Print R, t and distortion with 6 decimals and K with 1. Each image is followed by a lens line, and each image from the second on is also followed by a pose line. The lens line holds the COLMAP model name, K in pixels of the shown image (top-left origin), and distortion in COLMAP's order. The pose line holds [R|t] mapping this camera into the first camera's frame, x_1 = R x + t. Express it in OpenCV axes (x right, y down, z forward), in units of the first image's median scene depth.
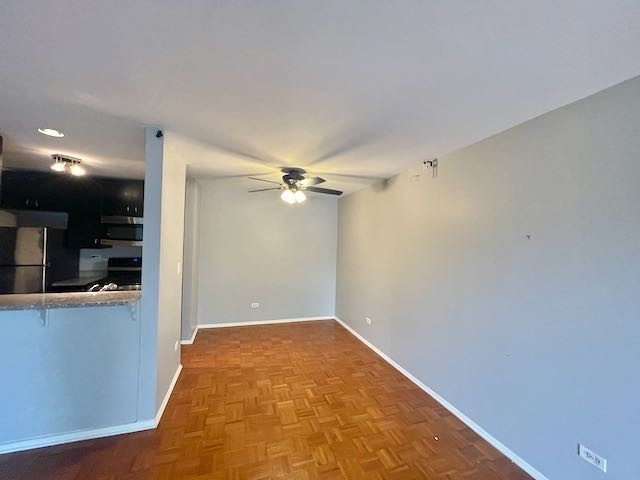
lens RADIAL K [[258.0, 0, 322.4], [0, 258.0, 241.0], [0, 0, 1]] dist [0.000783, -0.000565]
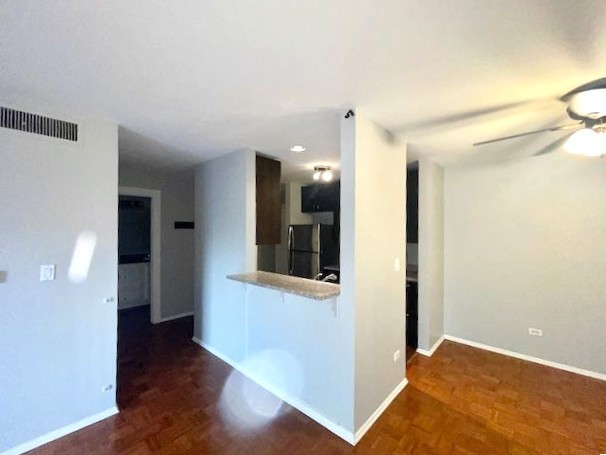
lens RADIAL K [[257.3, 0, 302.7], [0, 257.3, 229.4], [0, 0, 1]] dist [-0.000880, -0.000464]
pose [[0.480073, -0.024606, -0.876883, 0.041318], [0.016410, 0.999684, -0.019068, -0.001466], [0.877075, -0.005235, 0.480325, 0.307088]]
